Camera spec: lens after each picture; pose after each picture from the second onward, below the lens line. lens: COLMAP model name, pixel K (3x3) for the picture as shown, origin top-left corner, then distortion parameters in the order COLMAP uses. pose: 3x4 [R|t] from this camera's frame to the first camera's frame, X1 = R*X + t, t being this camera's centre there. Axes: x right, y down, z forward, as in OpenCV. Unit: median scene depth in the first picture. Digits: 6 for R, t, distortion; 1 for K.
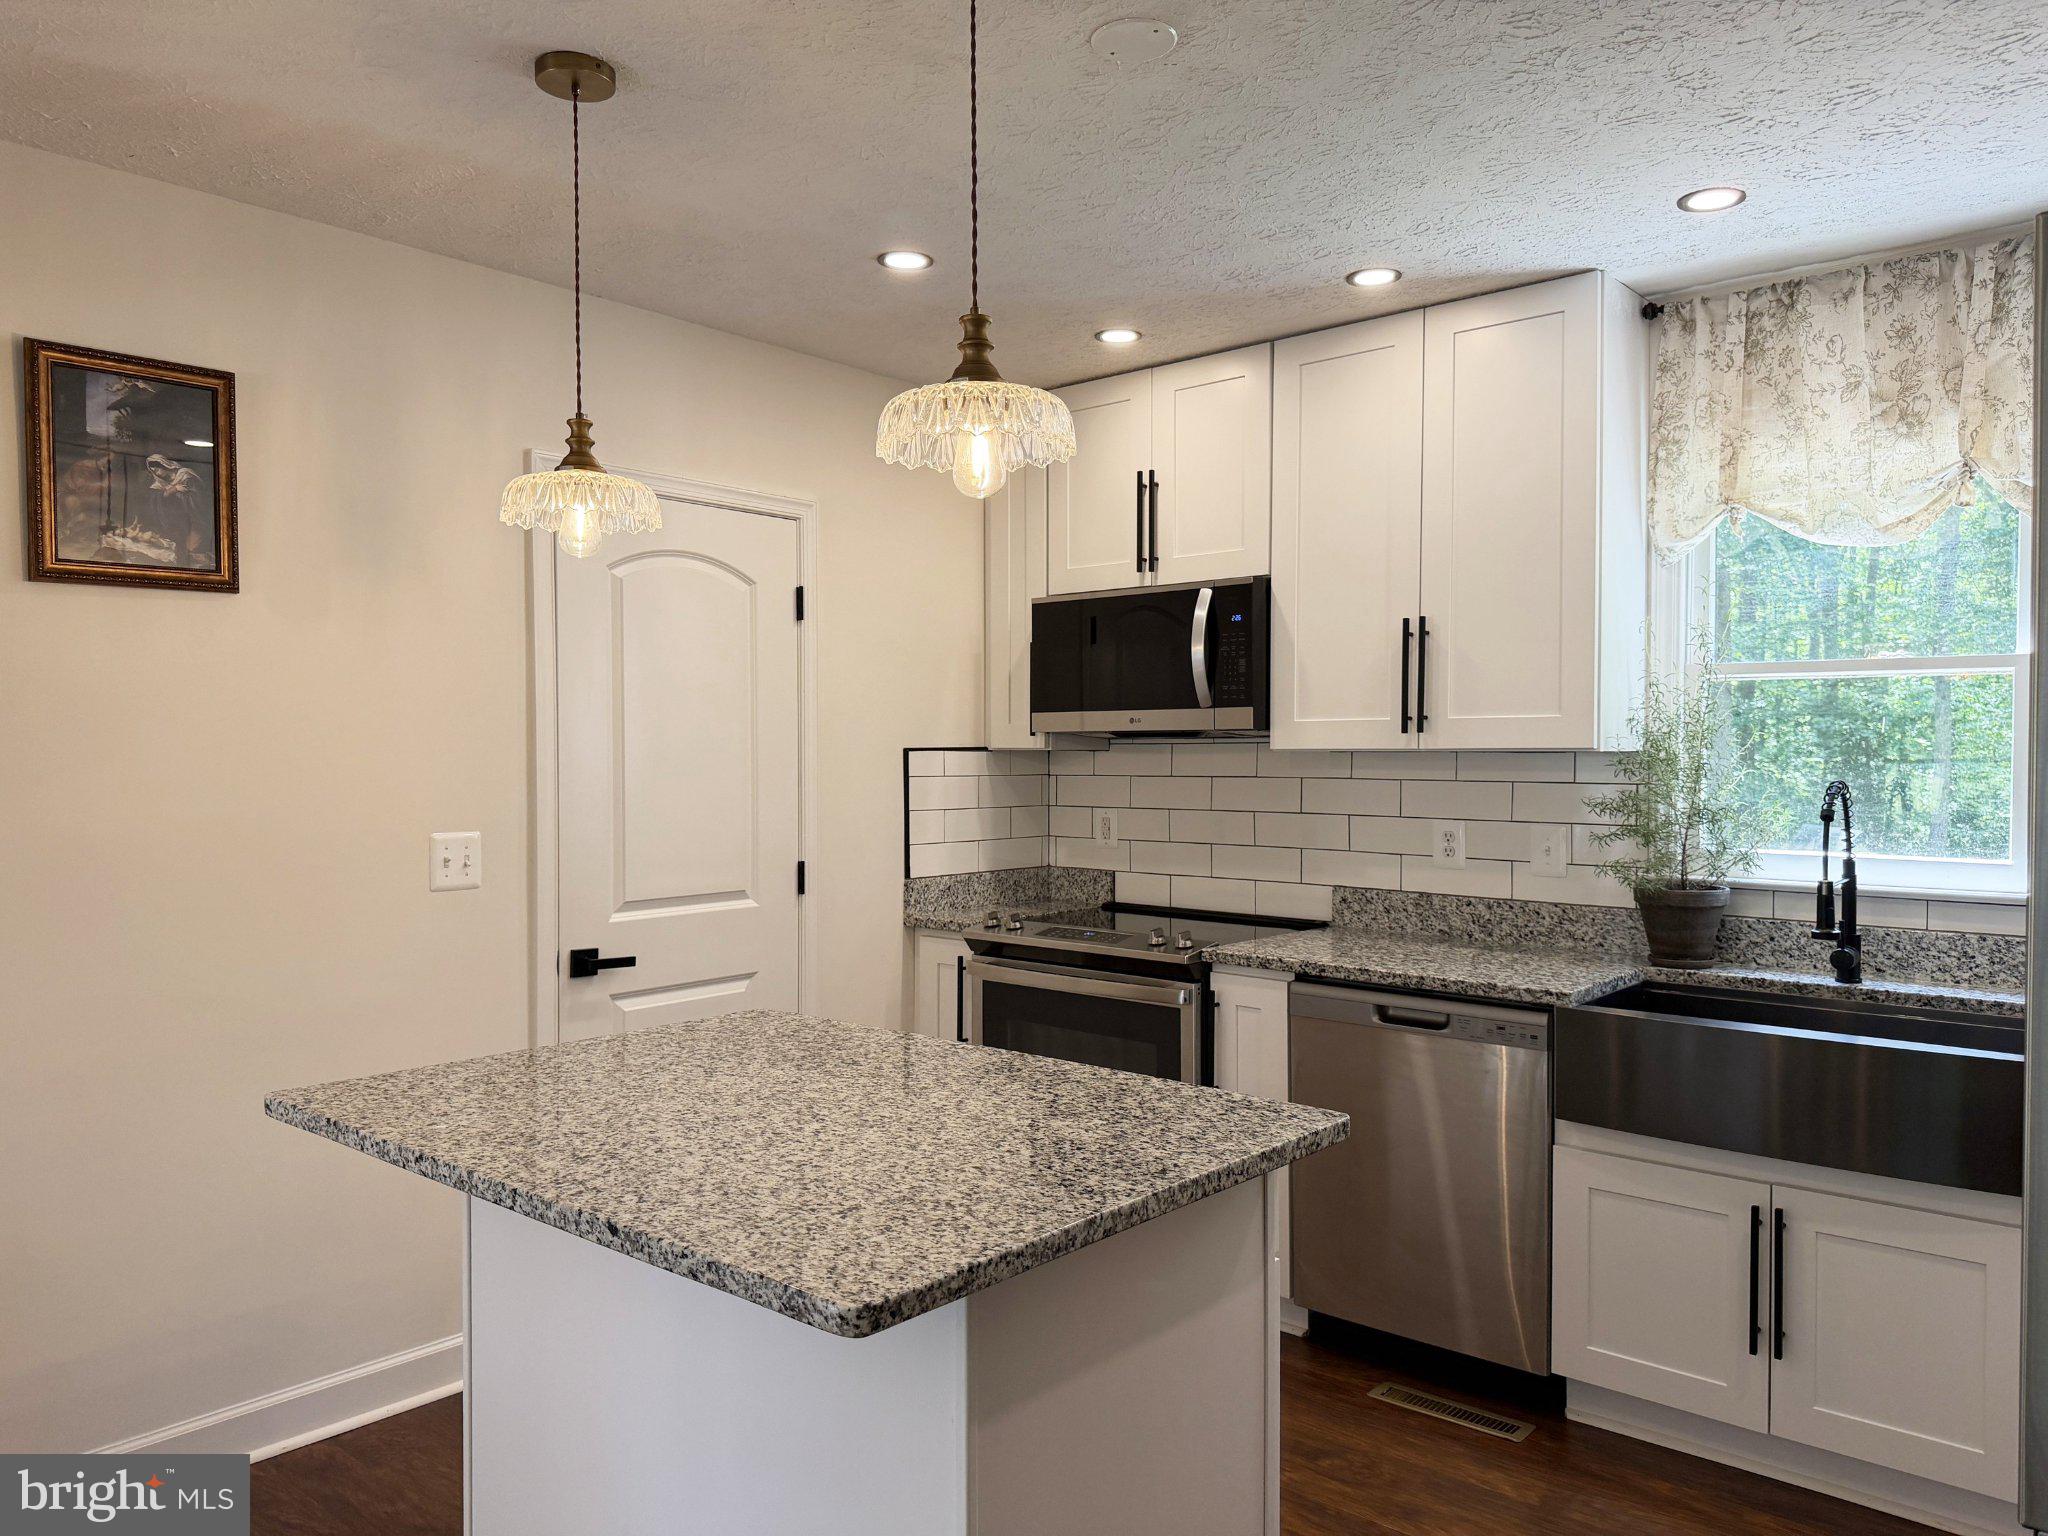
lens RADIAL K [[1438.6, 0, 1024.0], [0, 1438.6, 768.0], [0, 0, 1]] dist [0.126744, -0.192235]
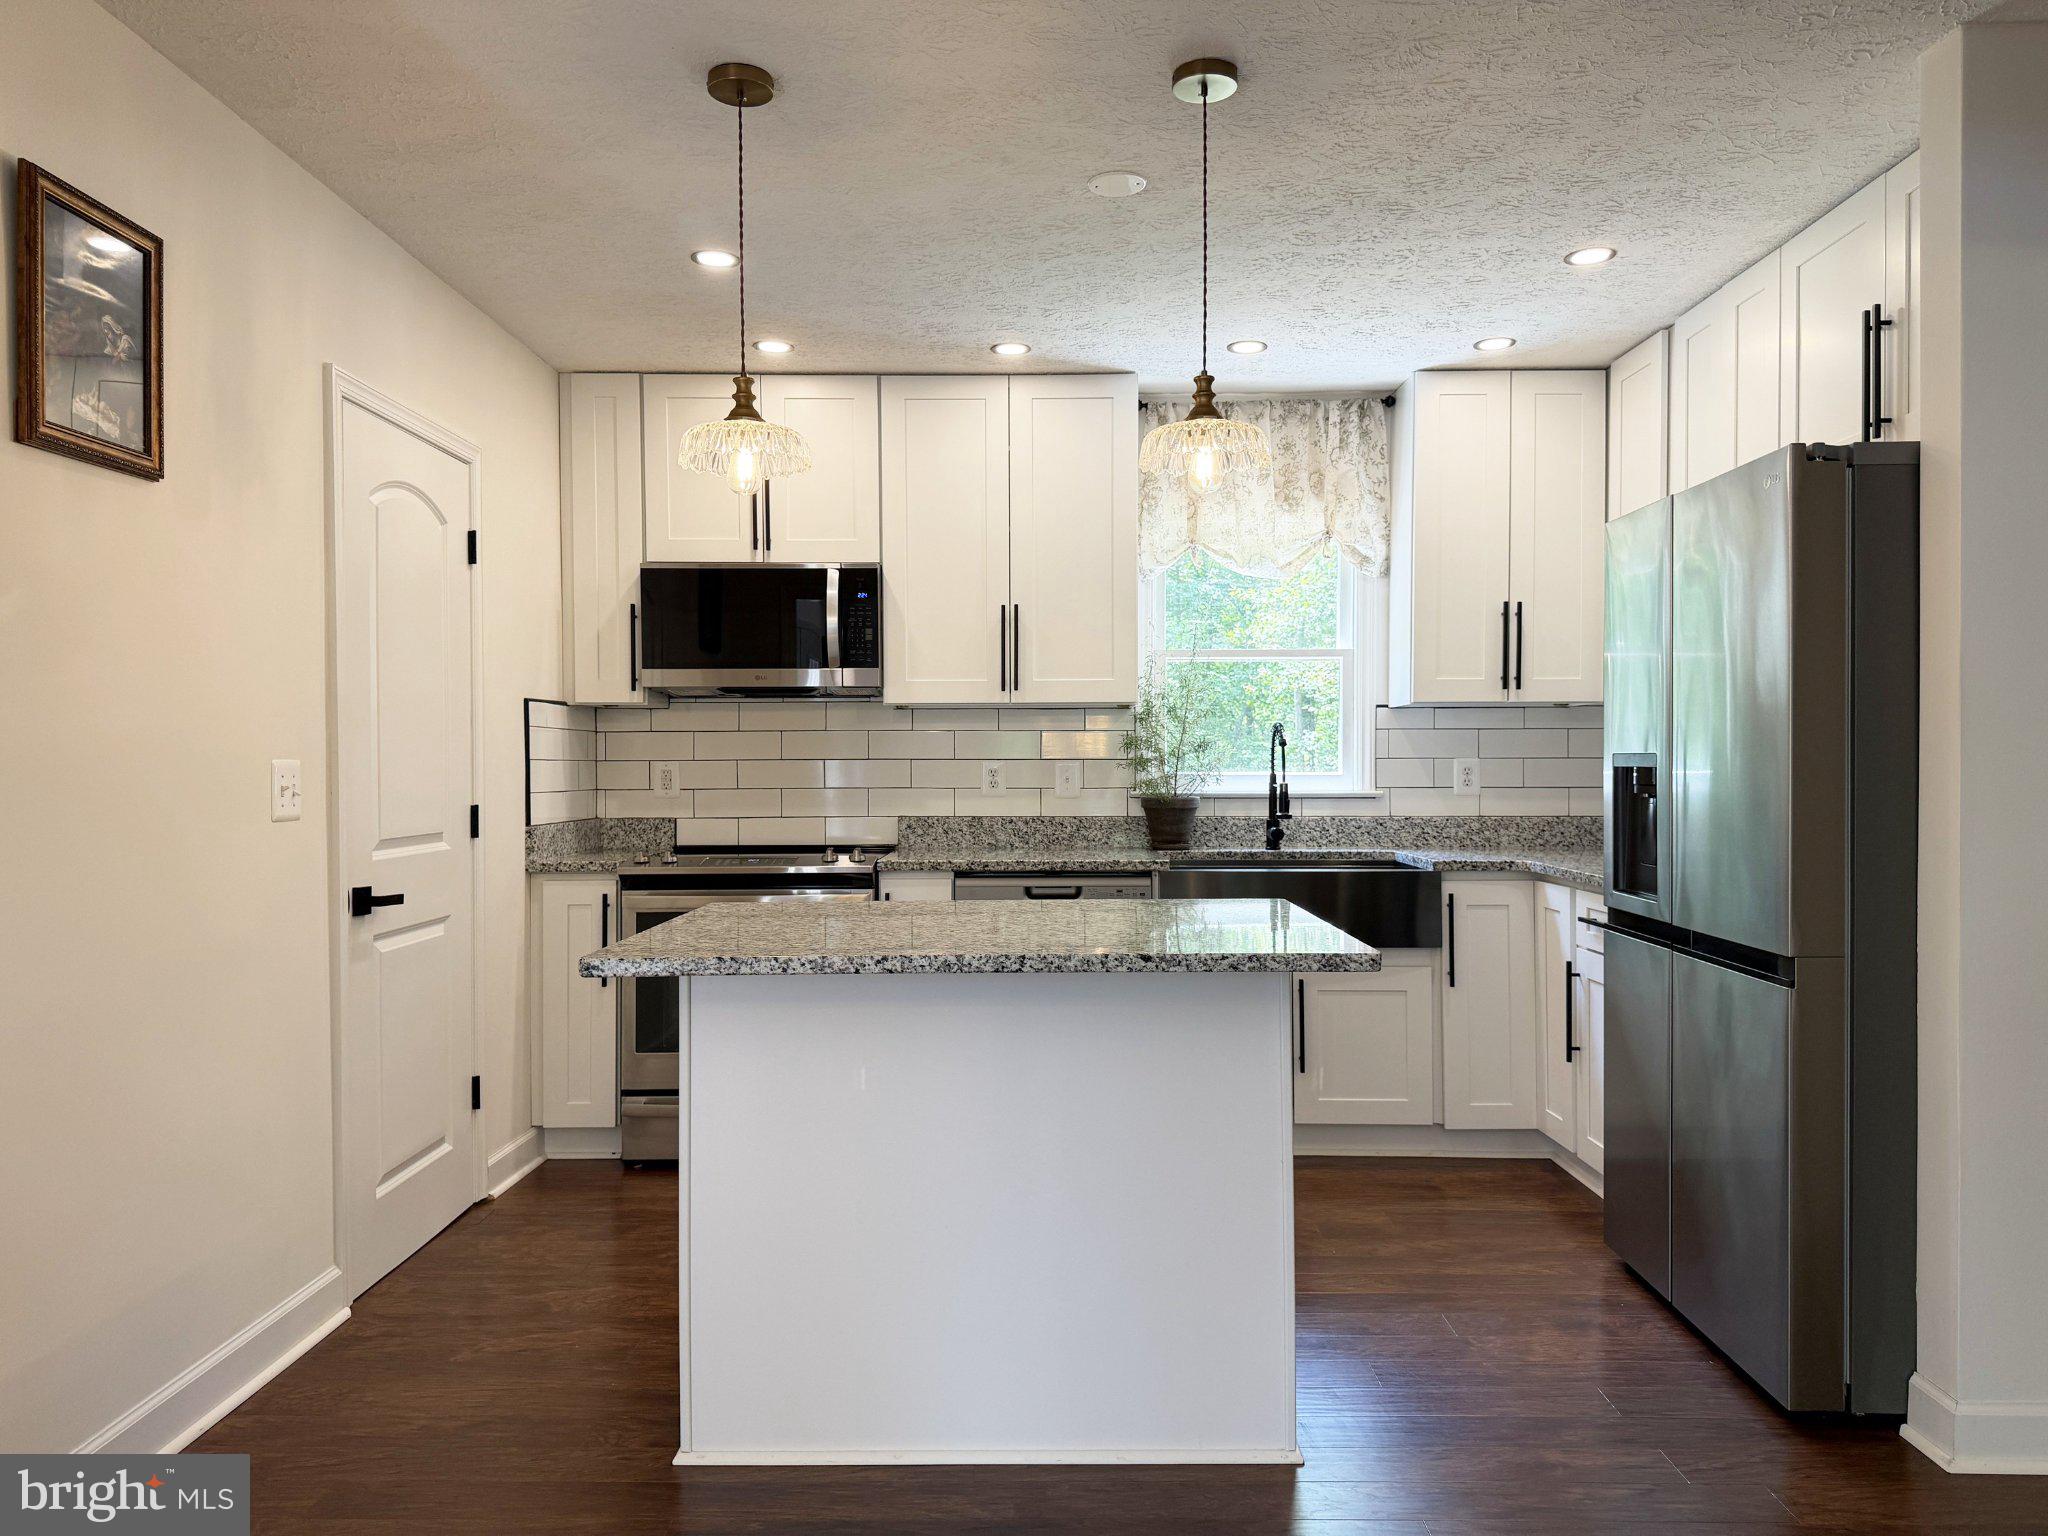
lens RADIAL K [[1438.6, 0, 1024.0], [0, 1438.6, 768.0], [0, 0, 1]] dist [0.126744, -0.192235]
pose [[0.761282, -0.005056, 0.648401, -0.586755], [0.012265, 0.999903, -0.006603, 0.056671], [-0.648304, 0.012980, 0.761271, -0.020489]]
